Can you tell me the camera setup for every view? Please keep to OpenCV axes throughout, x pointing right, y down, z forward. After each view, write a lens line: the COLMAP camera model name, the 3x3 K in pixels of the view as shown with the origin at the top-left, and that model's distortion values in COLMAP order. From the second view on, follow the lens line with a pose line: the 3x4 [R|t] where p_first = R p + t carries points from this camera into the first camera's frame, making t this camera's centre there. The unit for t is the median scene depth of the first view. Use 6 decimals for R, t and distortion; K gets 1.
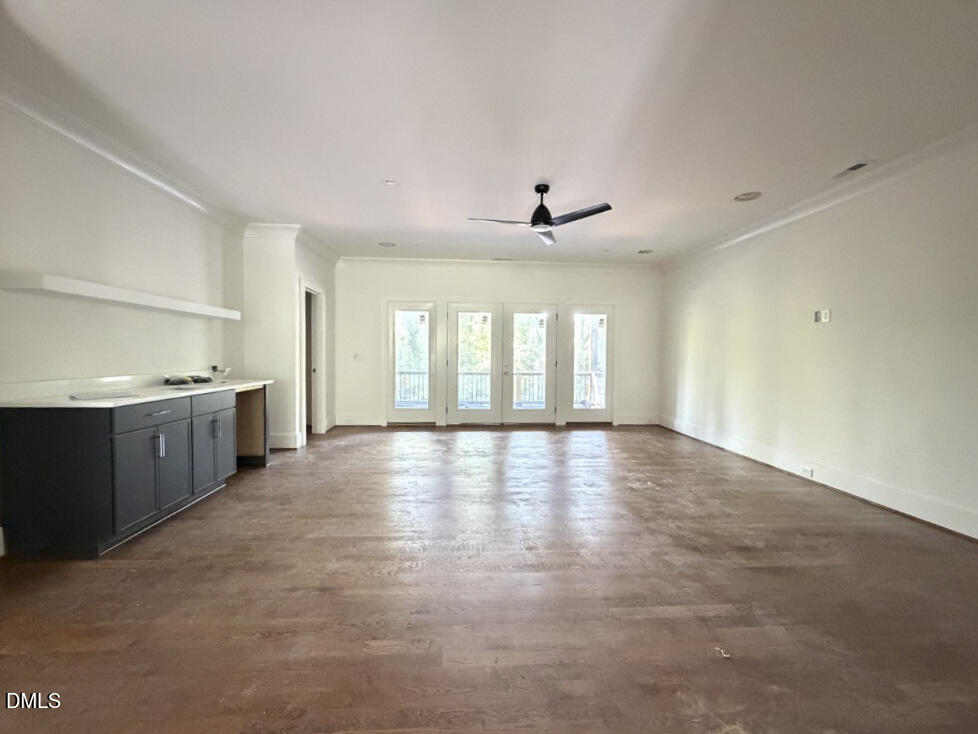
lens RADIAL K [[411.2, 0, 513.0], [0, 411.2, 369.6], [0, 0, 1]] dist [0.000621, -0.000147]
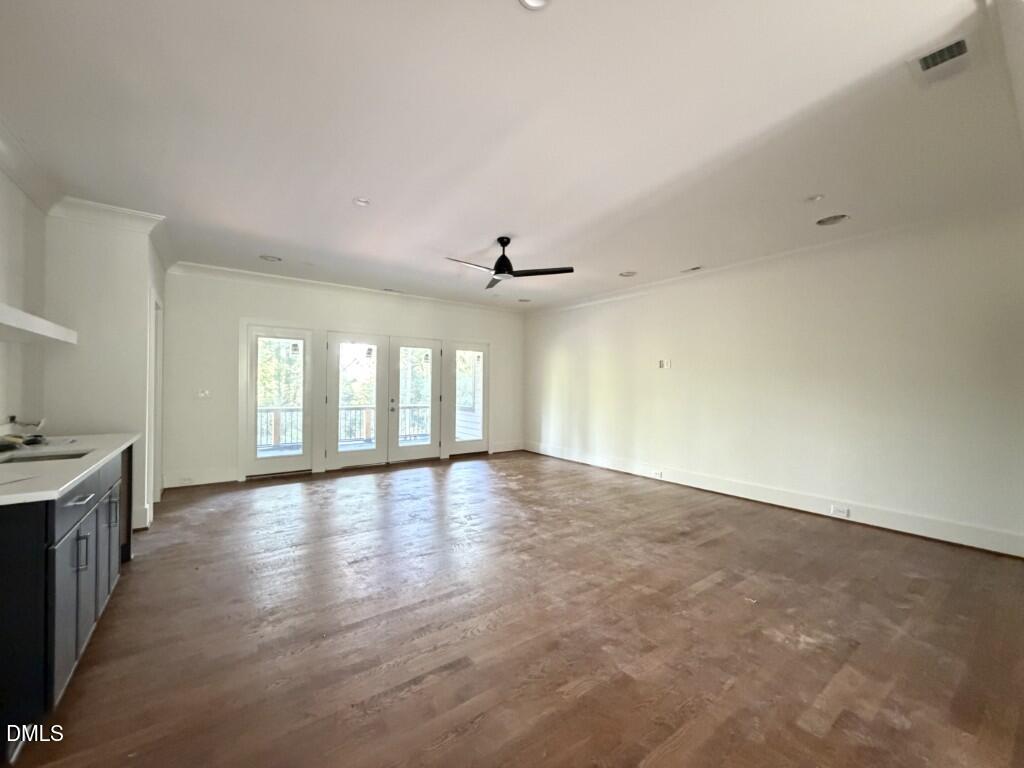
lens RADIAL K [[407.6, 0, 508.1], [0, 407.6, 383.8], [0, 0, 1]] dist [-0.000758, -0.000054]
pose [[0.846292, 0.000533, 0.532718, -0.346871], [0.017196, 0.999451, -0.028317, -0.022264], [-0.532441, 0.033125, 0.845819, 0.067794]]
